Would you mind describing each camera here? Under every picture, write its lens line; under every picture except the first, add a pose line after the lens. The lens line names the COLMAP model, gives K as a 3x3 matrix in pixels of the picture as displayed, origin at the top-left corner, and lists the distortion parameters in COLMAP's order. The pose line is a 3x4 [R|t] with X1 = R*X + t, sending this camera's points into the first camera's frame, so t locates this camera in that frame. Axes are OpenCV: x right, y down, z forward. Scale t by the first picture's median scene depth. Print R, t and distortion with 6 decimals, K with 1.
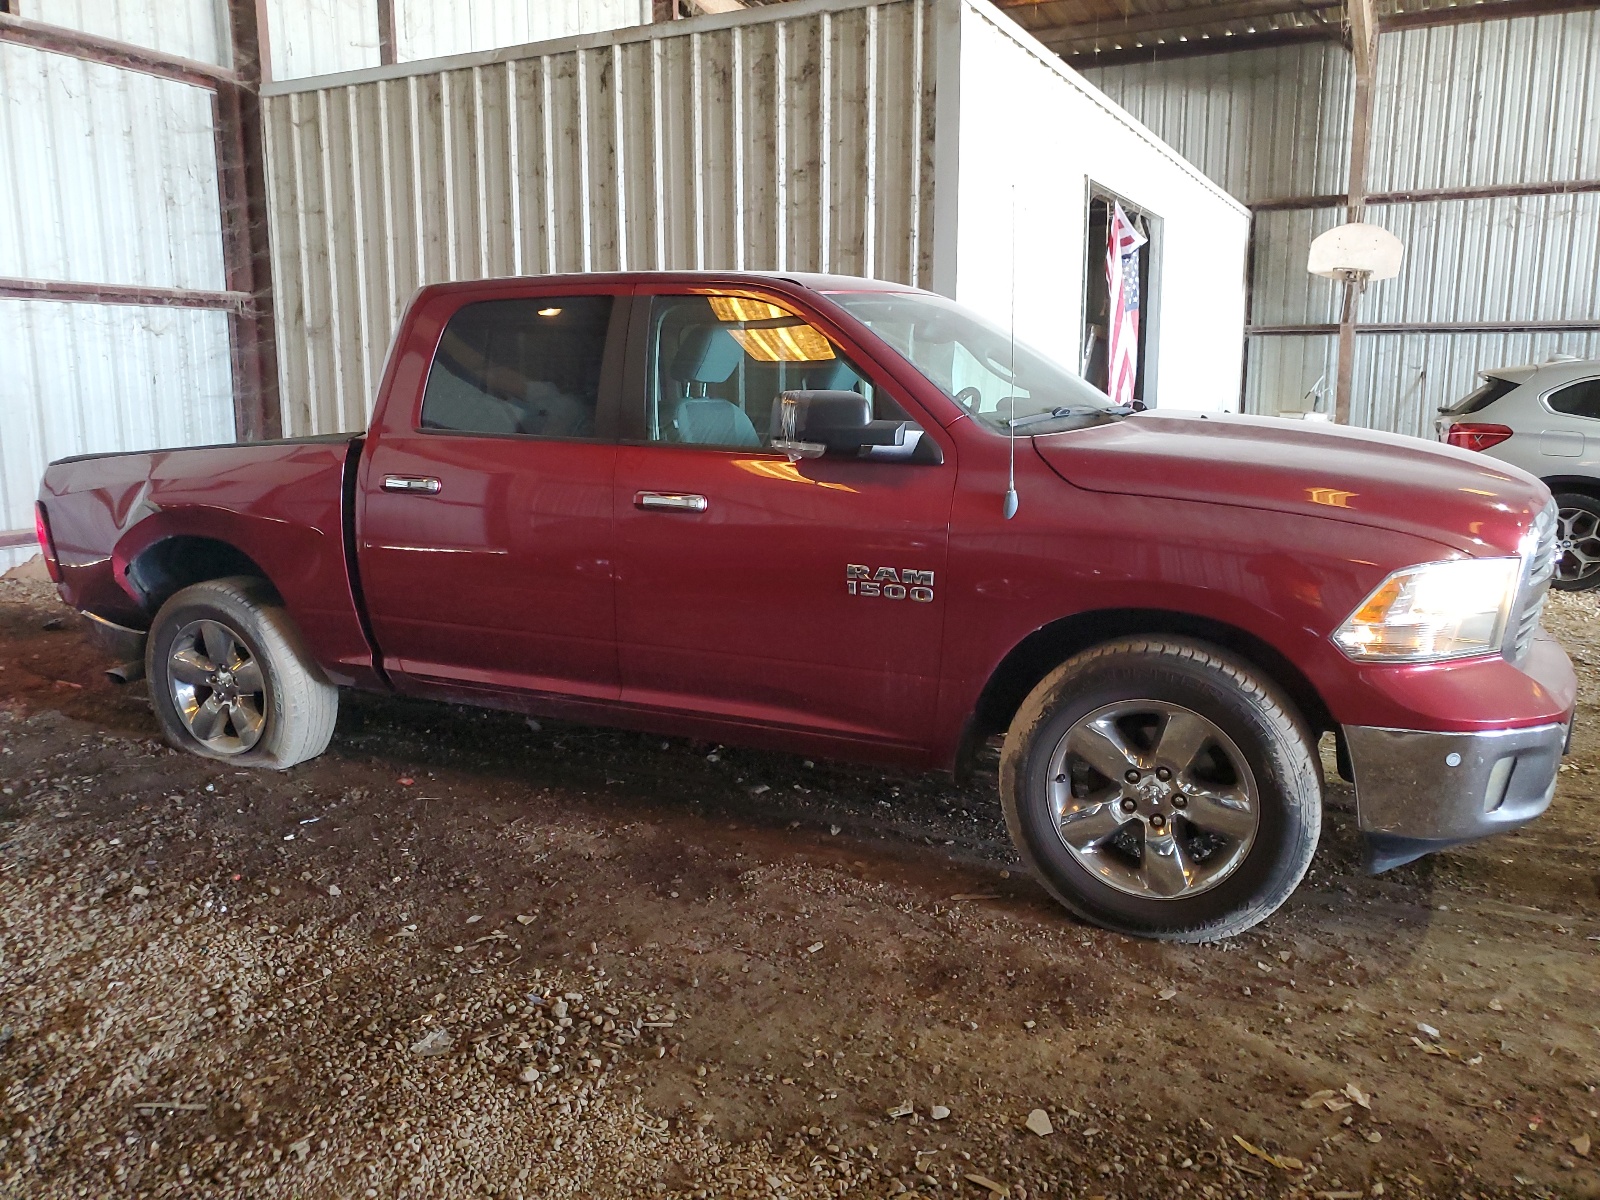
lens RADIAL K [[1232.6, 0, 800.0], [0, 1232.6, 600.0], [0, 0, 1]] dist [0.005407, 0.002471]
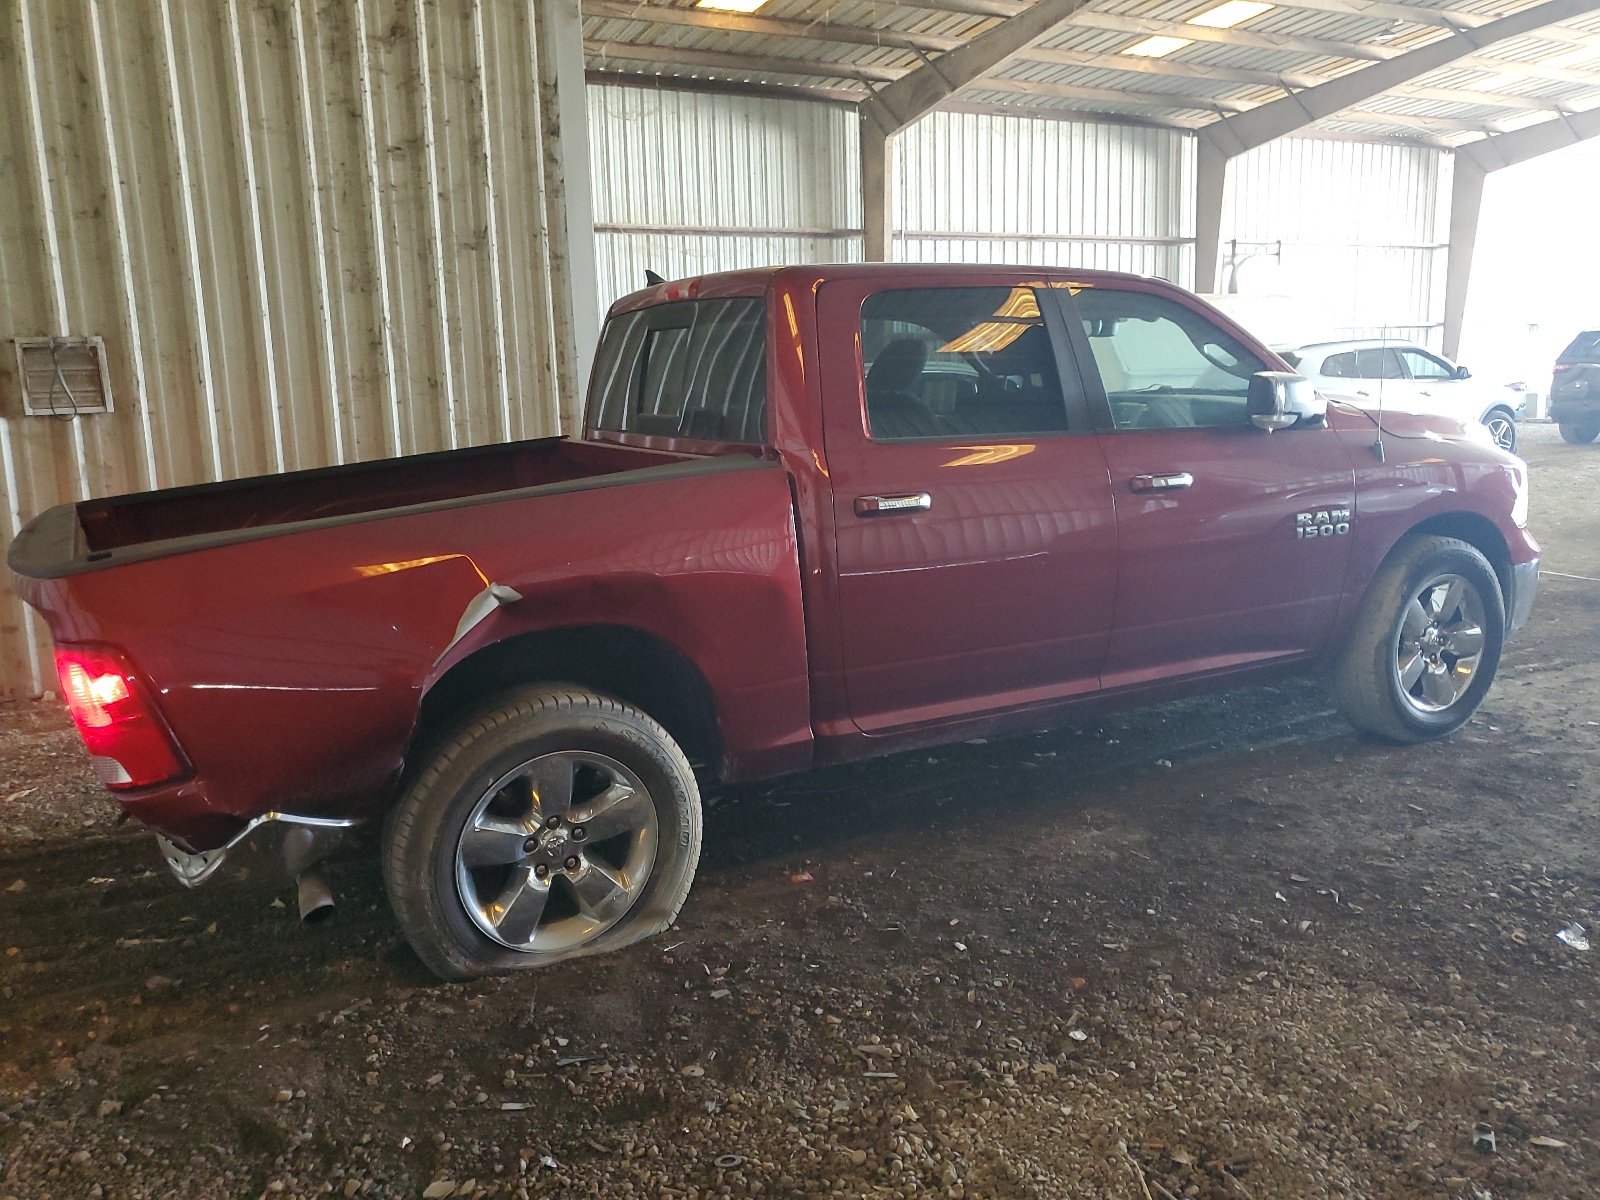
lens RADIAL K [[1216.0, 0, 800.0], [0, 1216.0, 600.0], [0, 0, 1]] dist [-0.005187, 0.008461]
pose [[0.590359, -0.162421, 0.790630, -0.583240], [0.173354, 0.982200, 0.072333, -0.057246], [-0.788305, 0.094356, 0.608007, 0.318007]]
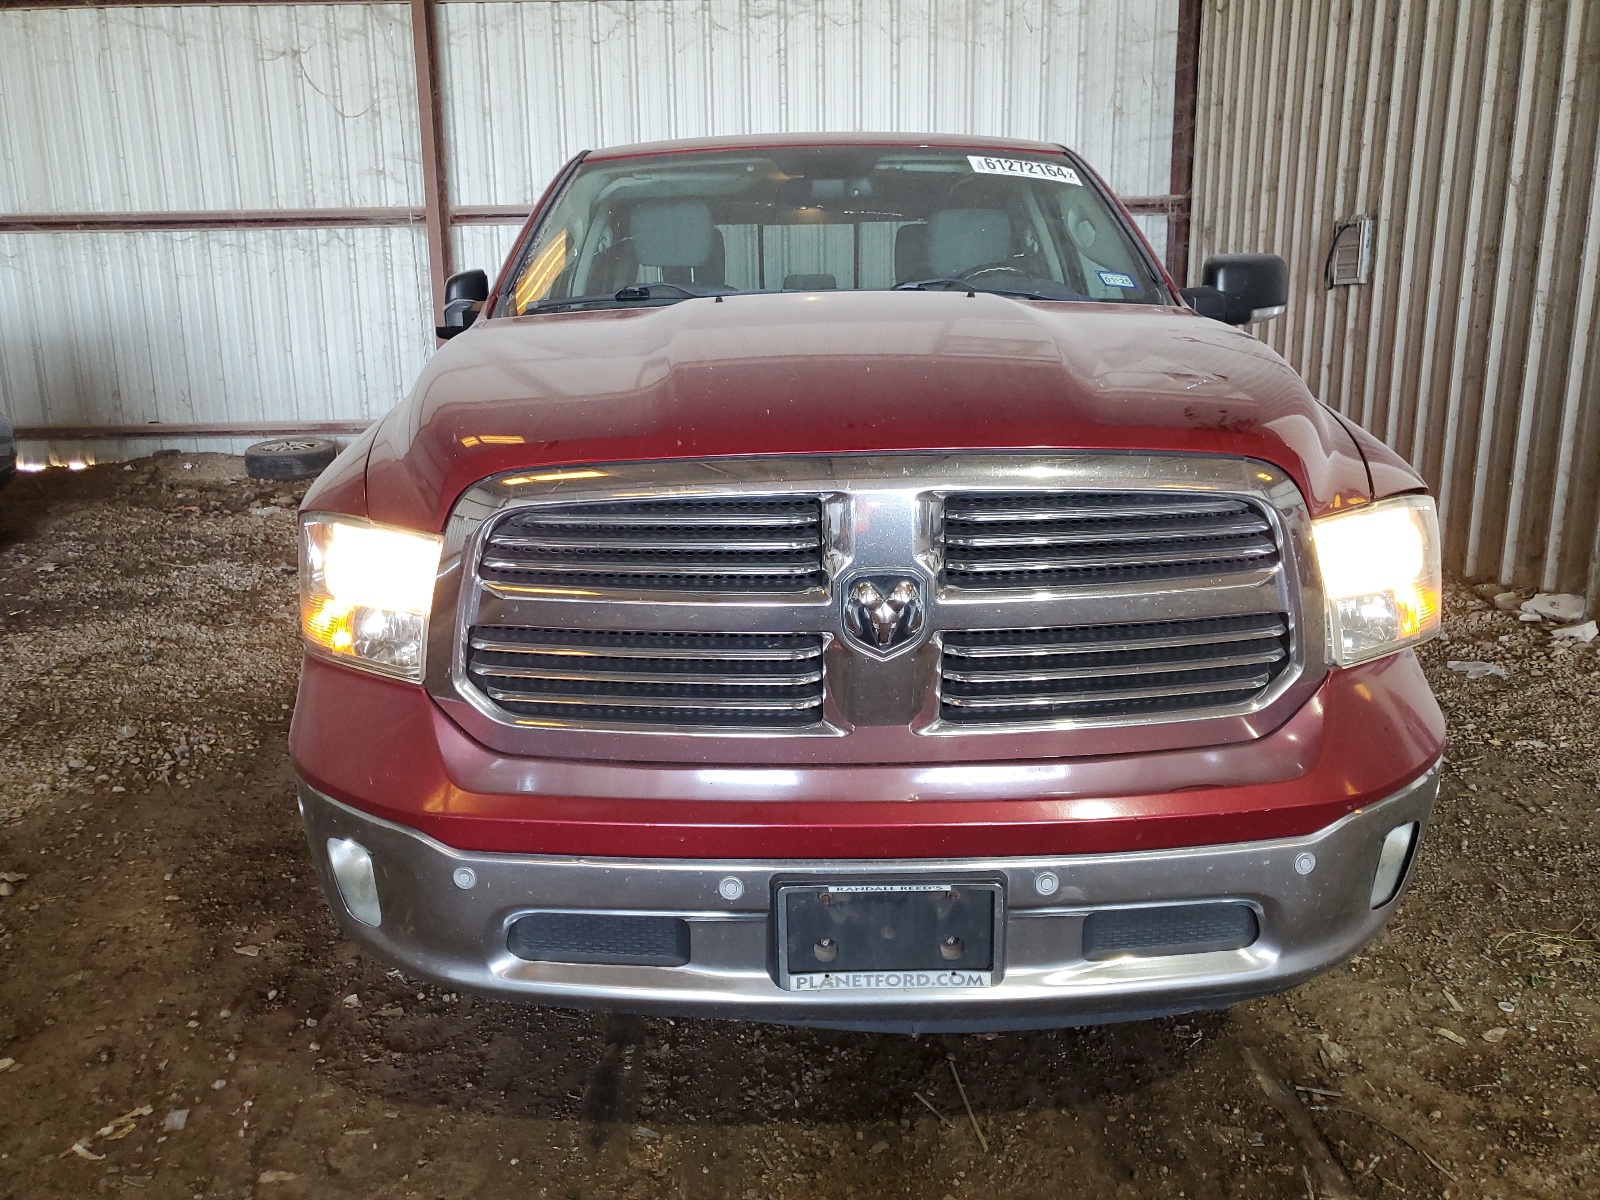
lens RADIAL K [[1232.6, 0, 800.0], [0, 1232.6, 600.0], [0, 0, 1]] dist [0.005407, 0.002471]
pose [[0.462498, 0.198714, -0.864065, 0.482452], [-0.141143, 0.978634, 0.149514, -0.044855], [0.875314, 0.052807, 0.480663, 0.369562]]
